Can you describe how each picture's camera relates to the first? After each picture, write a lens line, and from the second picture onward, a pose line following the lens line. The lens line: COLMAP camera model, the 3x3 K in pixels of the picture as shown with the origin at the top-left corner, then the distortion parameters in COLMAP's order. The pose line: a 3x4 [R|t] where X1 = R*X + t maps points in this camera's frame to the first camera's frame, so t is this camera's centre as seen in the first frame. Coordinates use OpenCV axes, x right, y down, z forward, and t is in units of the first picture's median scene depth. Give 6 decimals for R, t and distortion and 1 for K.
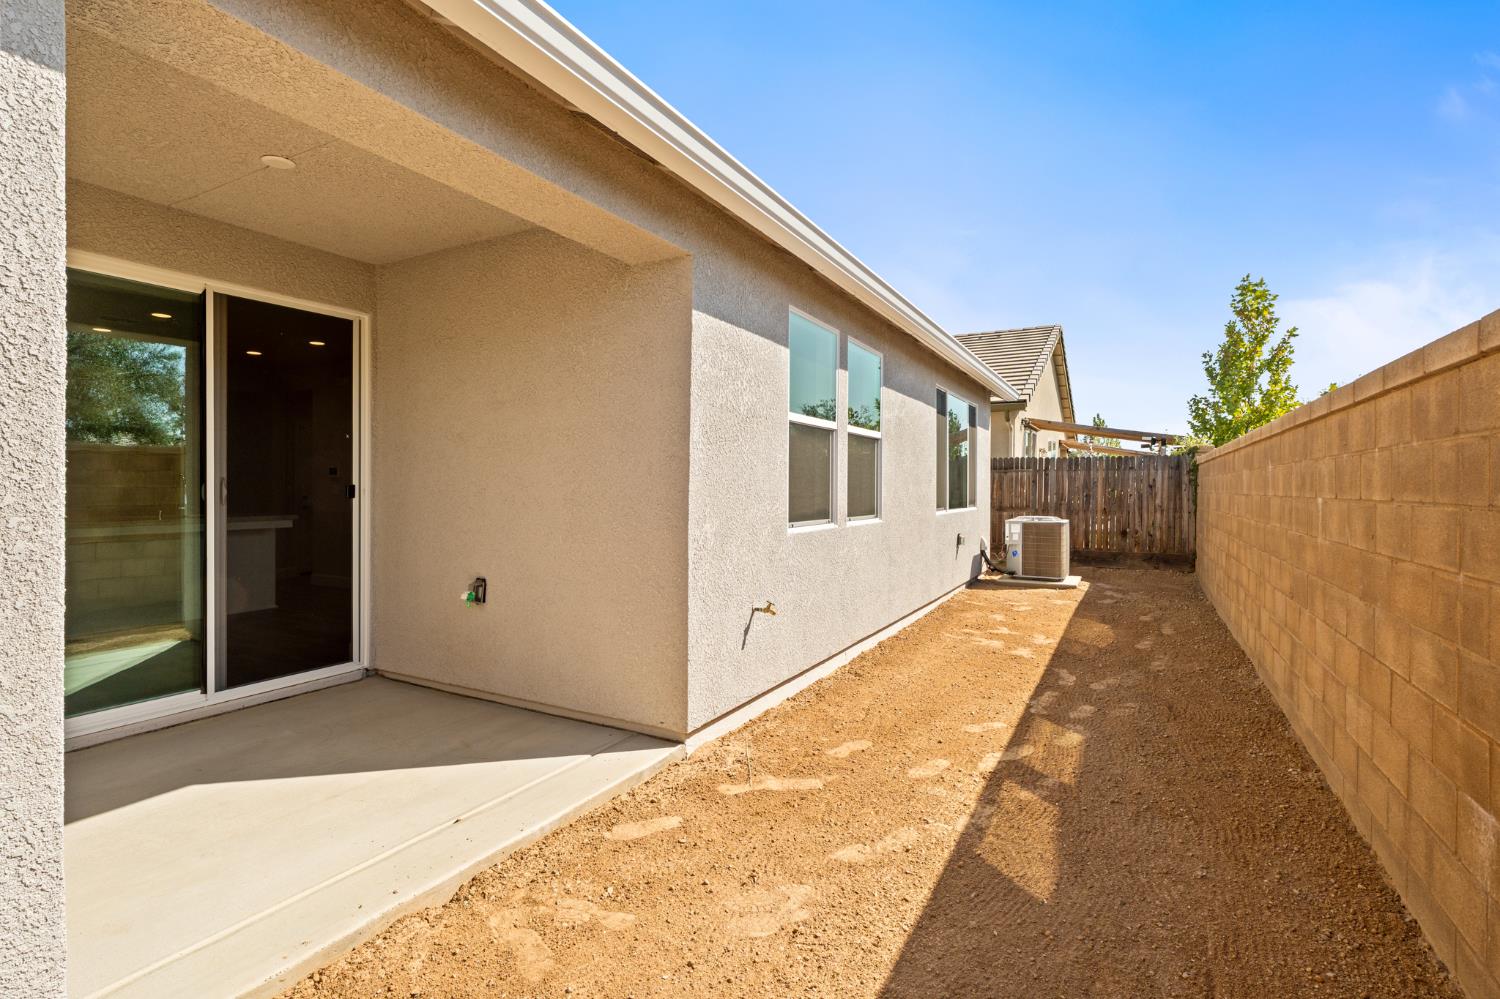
lens RADIAL K [[728.4, 0, 742.5], [0, 728.4, 490.7], [0, 0, 1]] dist [-0.005618, 0.003604]
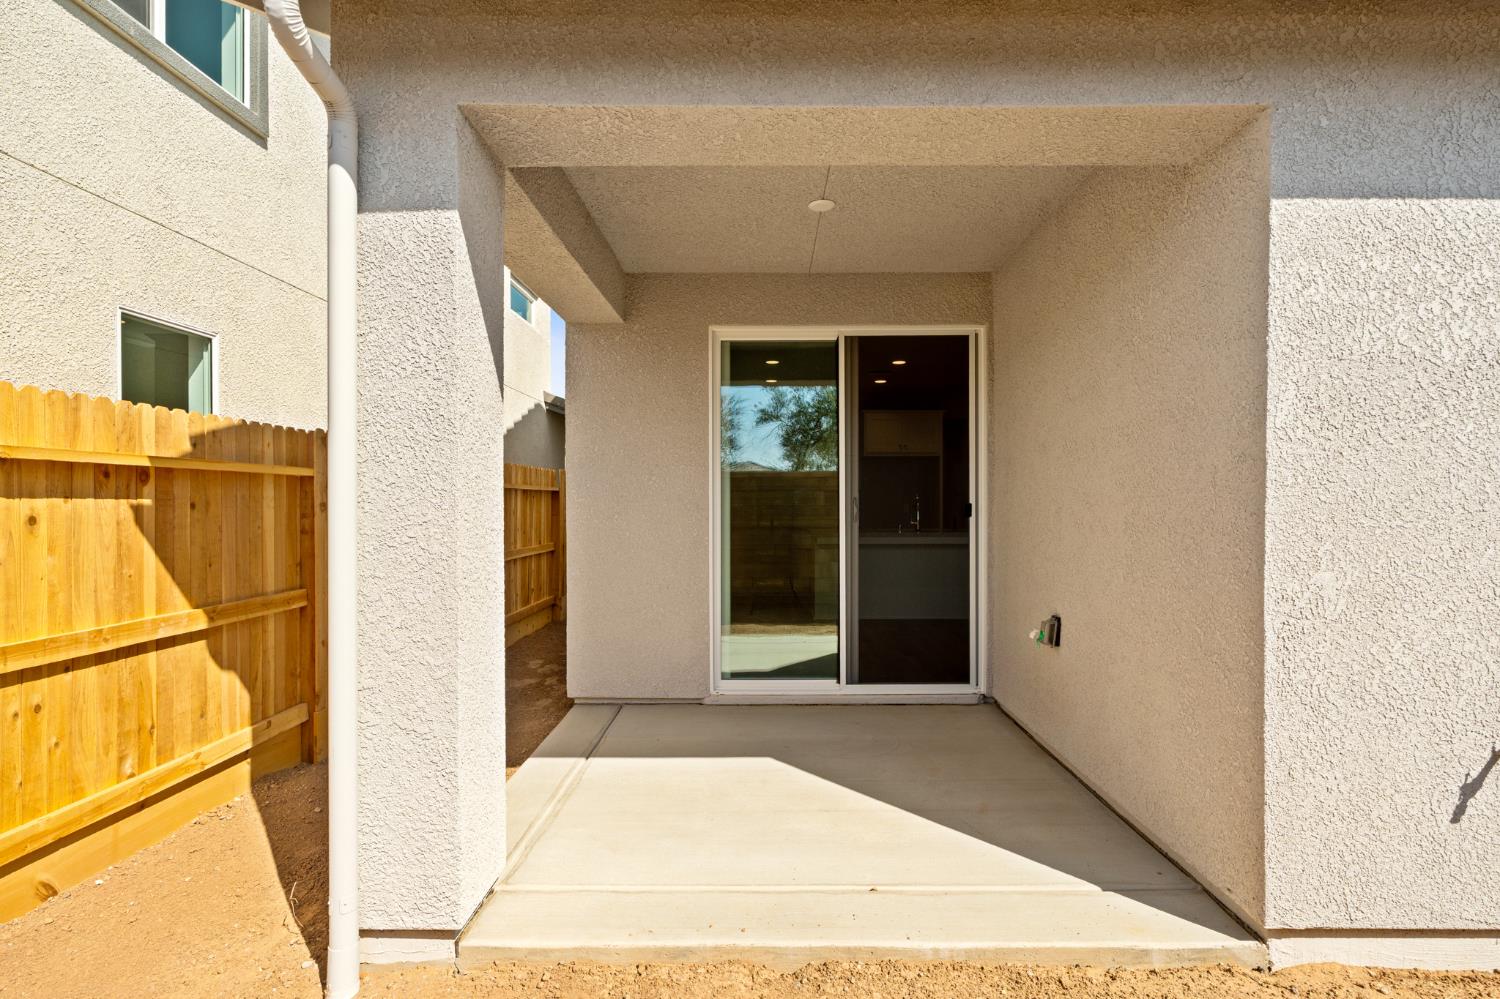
lens RADIAL K [[728.4, 0, 752.8], [0, 728.4, 506.6], [0, 0, 1]] dist [-0.005618, 0.003604]
pose [[0.477192, 0.001501, -0.878798, 0.233072], [-0.002847, 0.999996, 0.000163, -0.003660], [0.878795, 0.002424, 0.477194, 0.349134]]
